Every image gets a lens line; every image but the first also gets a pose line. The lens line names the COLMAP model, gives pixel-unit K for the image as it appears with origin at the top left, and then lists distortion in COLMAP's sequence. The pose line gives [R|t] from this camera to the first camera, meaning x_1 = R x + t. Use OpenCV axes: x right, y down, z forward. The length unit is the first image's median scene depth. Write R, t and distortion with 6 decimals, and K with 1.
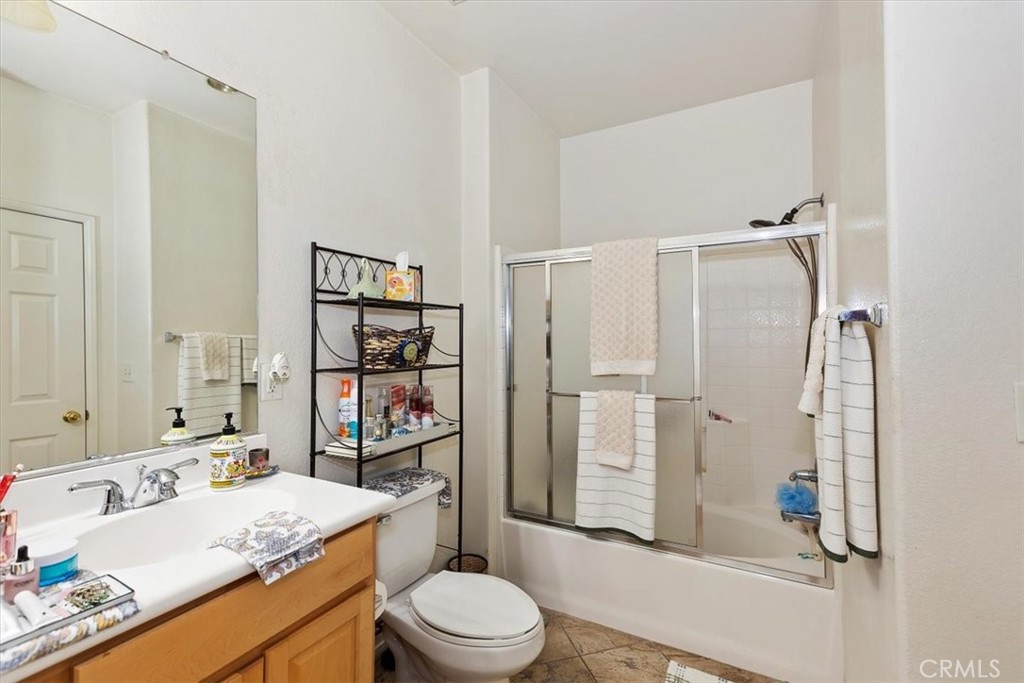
lens RADIAL K [[454.7, 0, 515.2], [0, 454.7, 349.5], [0, 0, 1]] dist [0.001466, 0.000109]
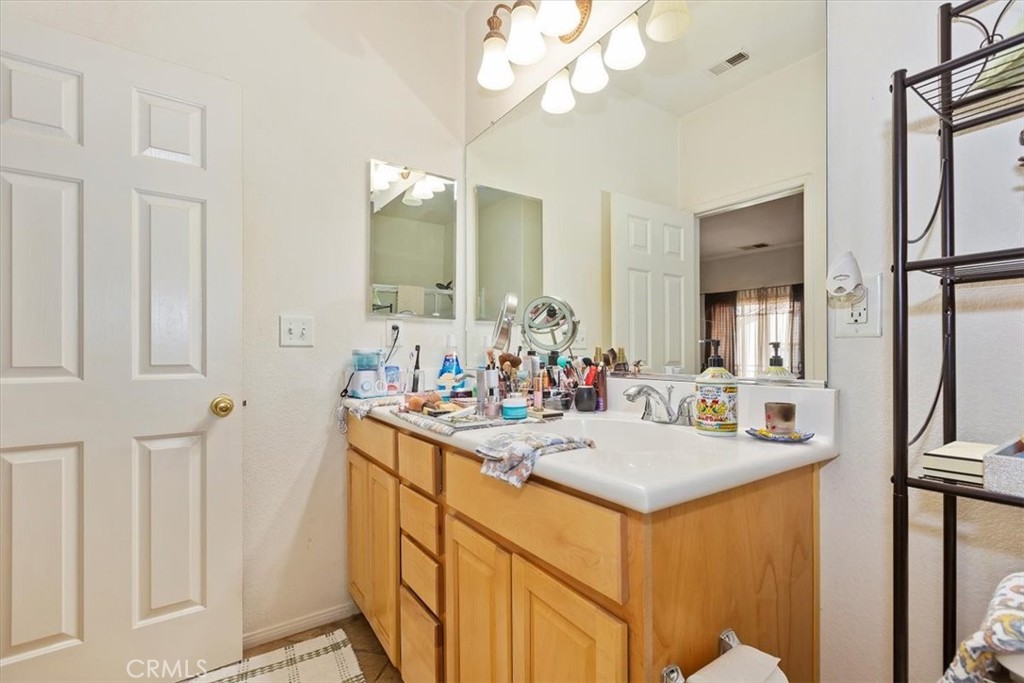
lens RADIAL K [[454.7, 0, 515.2], [0, 454.7, 349.5], [0, 0, 1]] dist [0.001466, 0.000109]
pose [[-0.462302, -0.002103, -0.886720, 0.220481], [-0.004829, 0.999988, 0.000146, 0.144329], [0.886709, 0.004349, -0.462307, 0.971981]]
